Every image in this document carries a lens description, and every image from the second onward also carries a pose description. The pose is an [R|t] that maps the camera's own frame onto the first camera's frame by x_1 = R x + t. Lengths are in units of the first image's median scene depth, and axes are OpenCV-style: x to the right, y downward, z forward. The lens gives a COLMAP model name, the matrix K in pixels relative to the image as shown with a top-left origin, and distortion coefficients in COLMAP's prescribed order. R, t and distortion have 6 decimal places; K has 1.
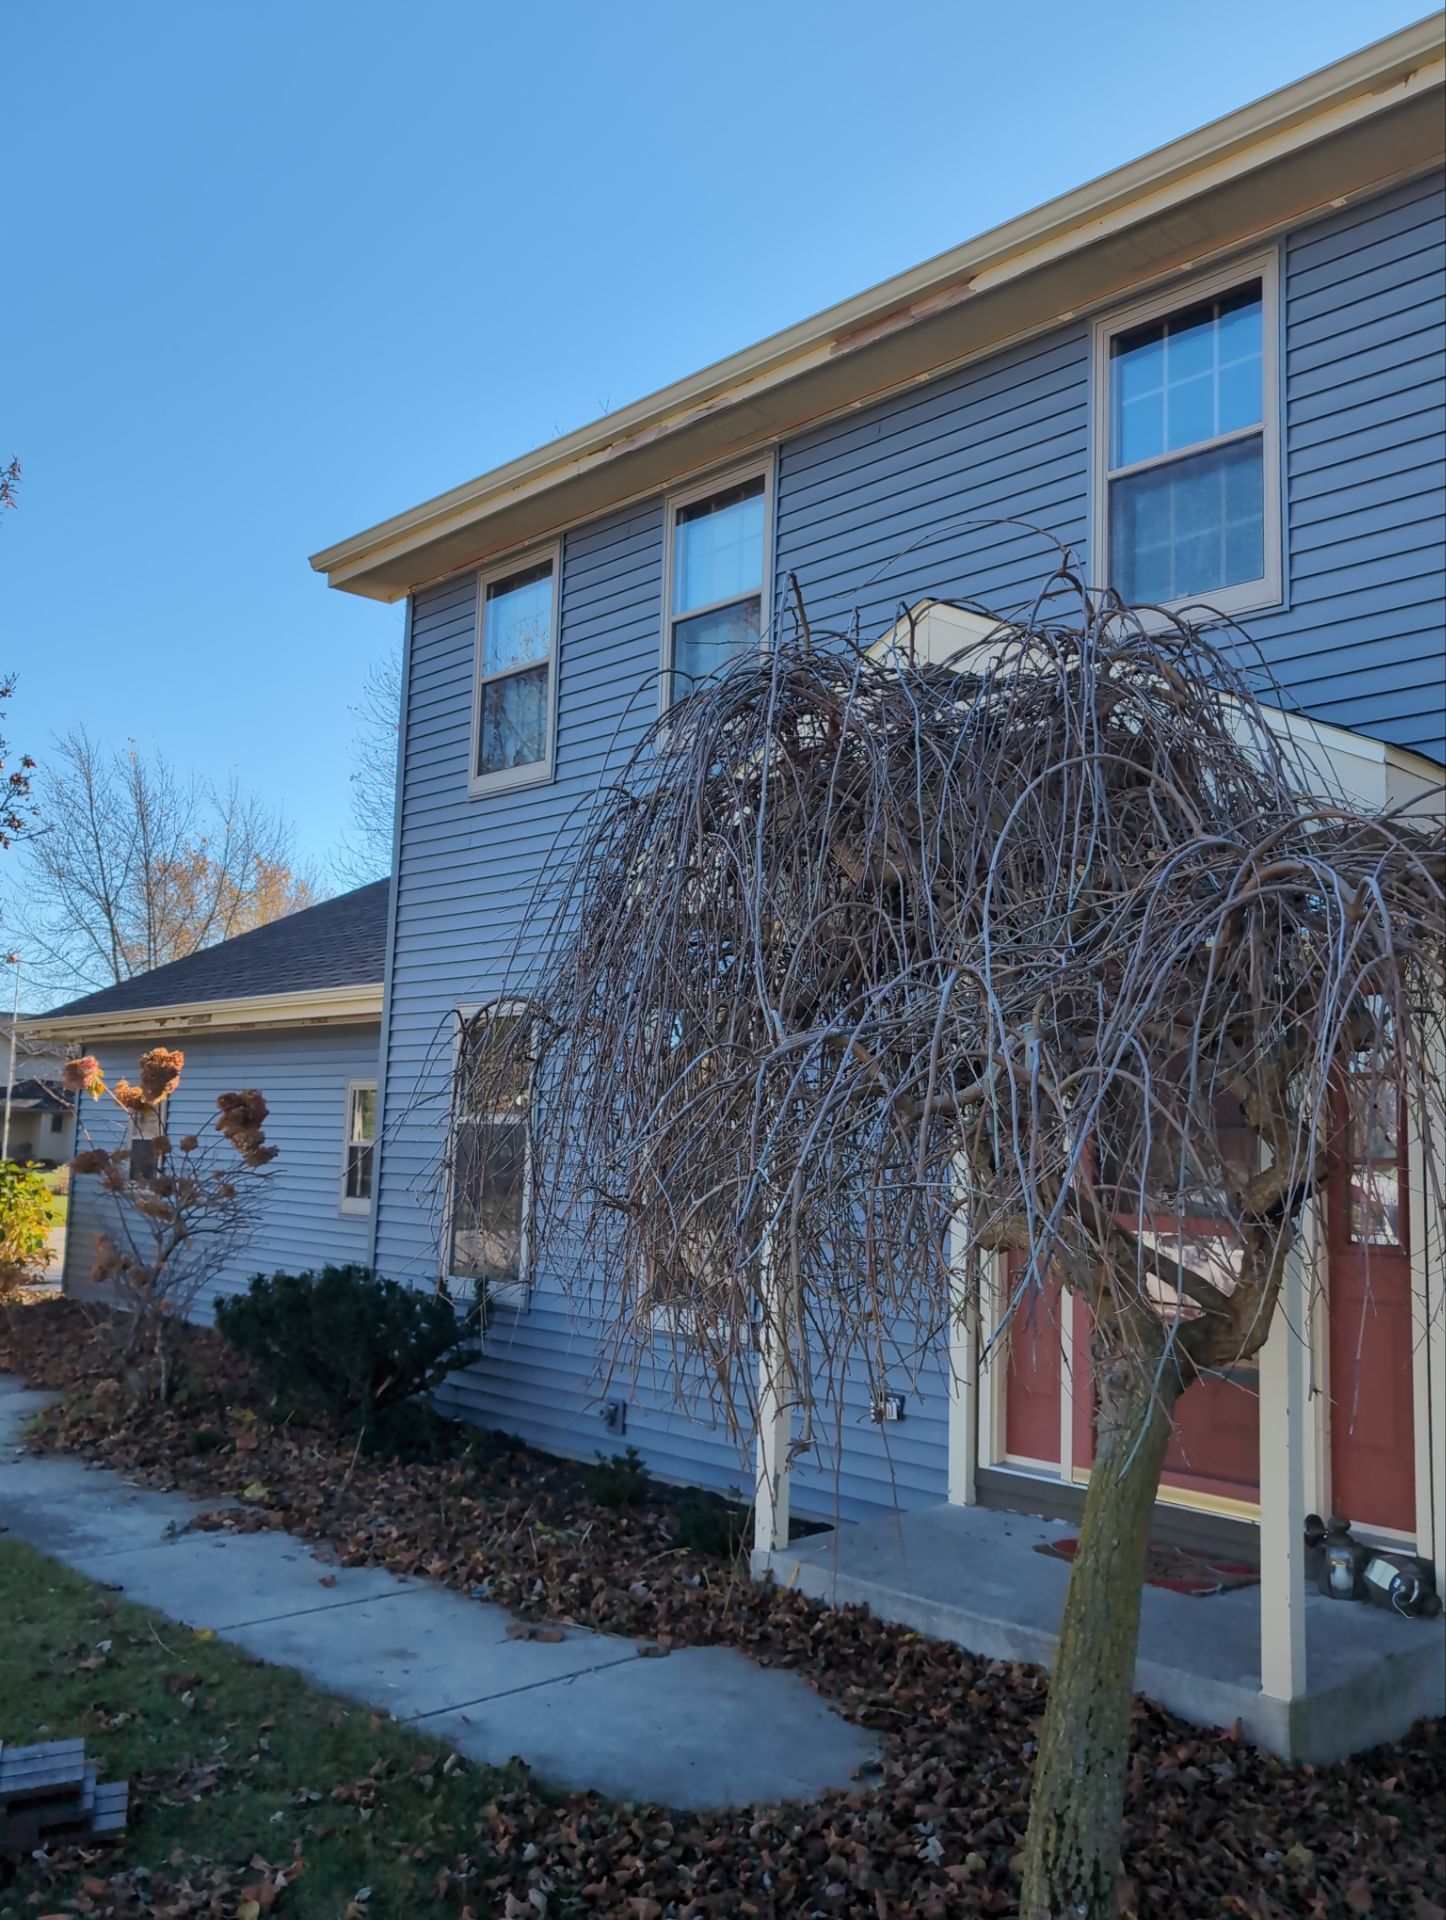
lens RADIAL K [[1438.0, 0, 723.0], [0, 1438.0, 960.0], [0, 0, 1]] dist [0.010053, 0.004907]
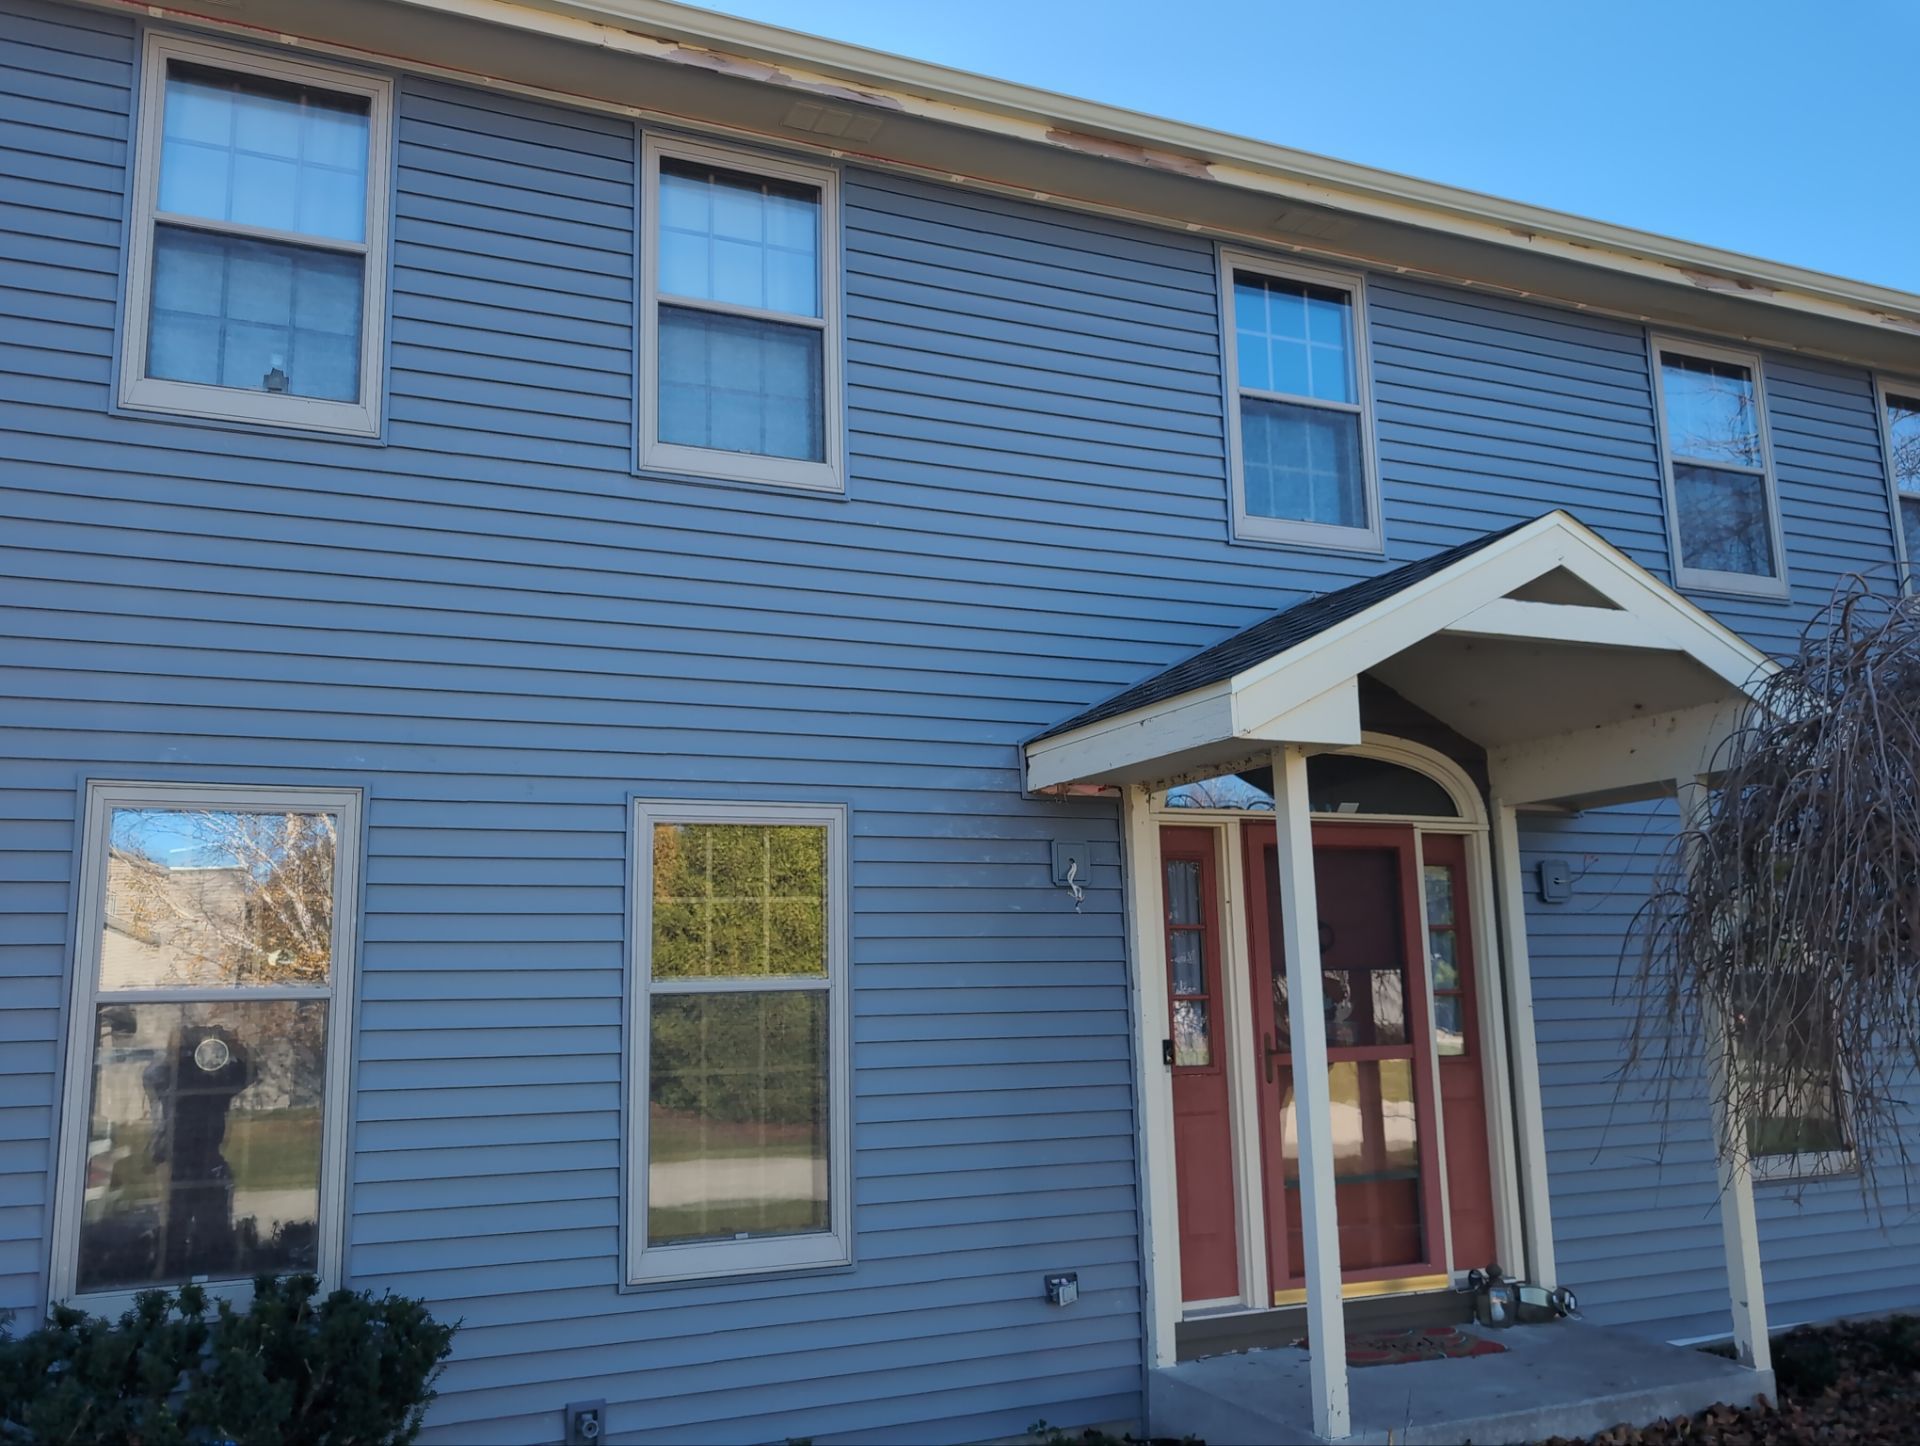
lens RADIAL K [[1438.0, 0, 957.5], [0, 1438.0, 740.6], [0, 0, 1]] dist [0.010053, 0.004907]
pose [[0.428064, 0.139283, 0.892951, -0.504271], [-0.081671, 0.989972, -0.115264, 0.053183], [-0.900051, -0.023588, 0.435147, 0.443299]]
